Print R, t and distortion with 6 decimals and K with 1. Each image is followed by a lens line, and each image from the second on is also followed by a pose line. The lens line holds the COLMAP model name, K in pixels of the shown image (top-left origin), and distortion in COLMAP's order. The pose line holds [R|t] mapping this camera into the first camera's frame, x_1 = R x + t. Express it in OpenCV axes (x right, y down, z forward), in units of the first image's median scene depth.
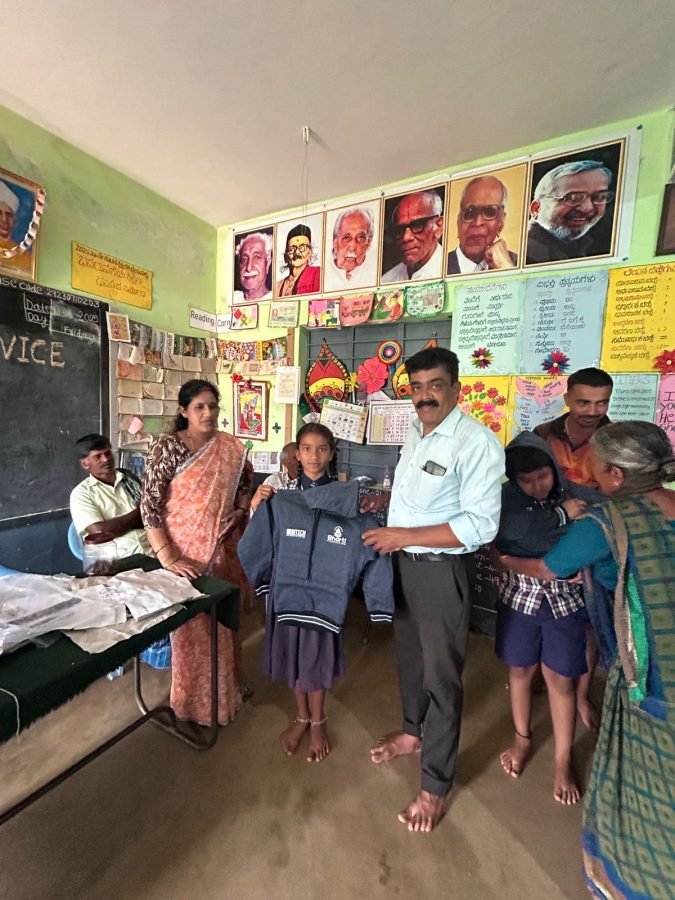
lens RADIAL K [[387.1, 0, 338.2], [0, 387.1, 449.2], [0, 0, 1]] dist [-0.009617, 0.004358]
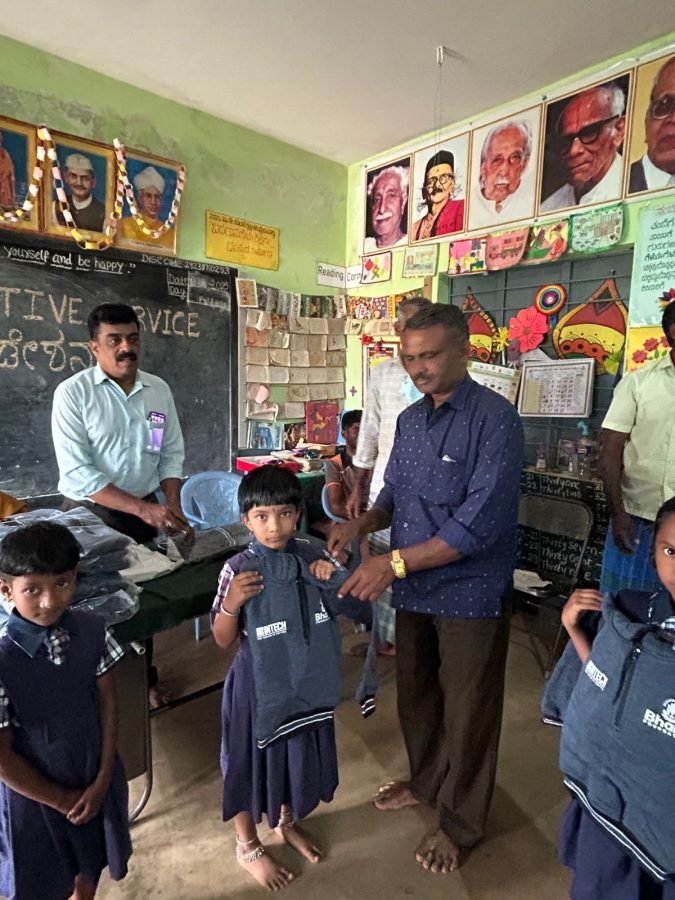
lens RADIAL K [[515.2, 0, 338.2], [0, 515.2, 447.6], [0, 0, 1]] dist [-0.006702, 0.001997]
pose [[0.942620, 0.028454, -0.332654, 0.086579], [-0.015323, 0.998999, 0.042029, 0.014629], [0.333517, -0.034520, 0.942112, -0.152519]]
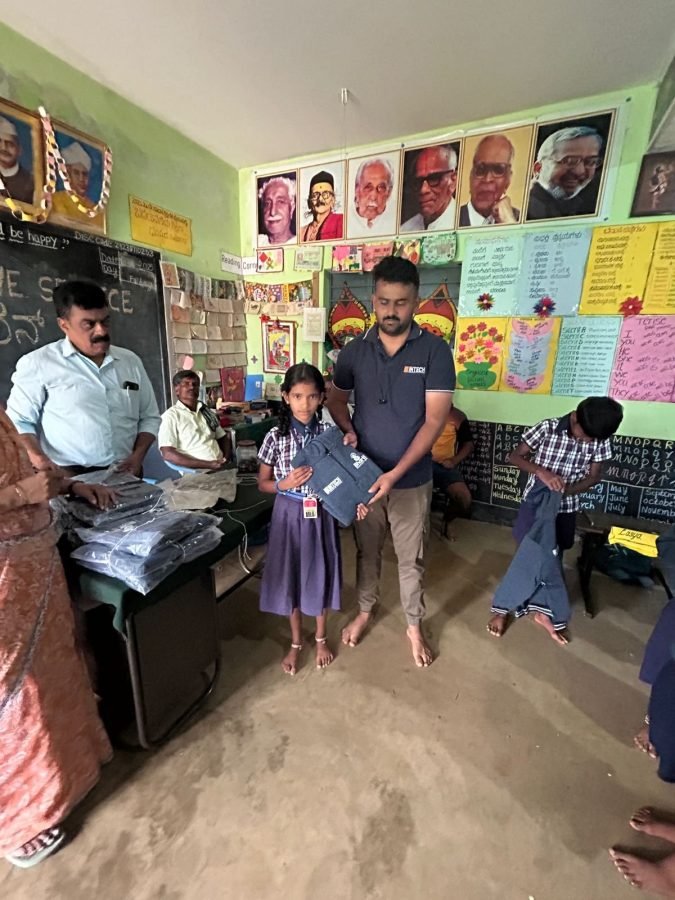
lens RADIAL K [[387.1, 0, 337.7], [0, 387.1, 449.5], [0, 0, 1]] dist [-0.009617, 0.004358]
pose [[0.998161, -0.028557, 0.053469, -0.152542], [0.019123, 0.985381, 0.169290, 0.005959], [-0.057521, -0.167956, 0.984115, -0.220223]]
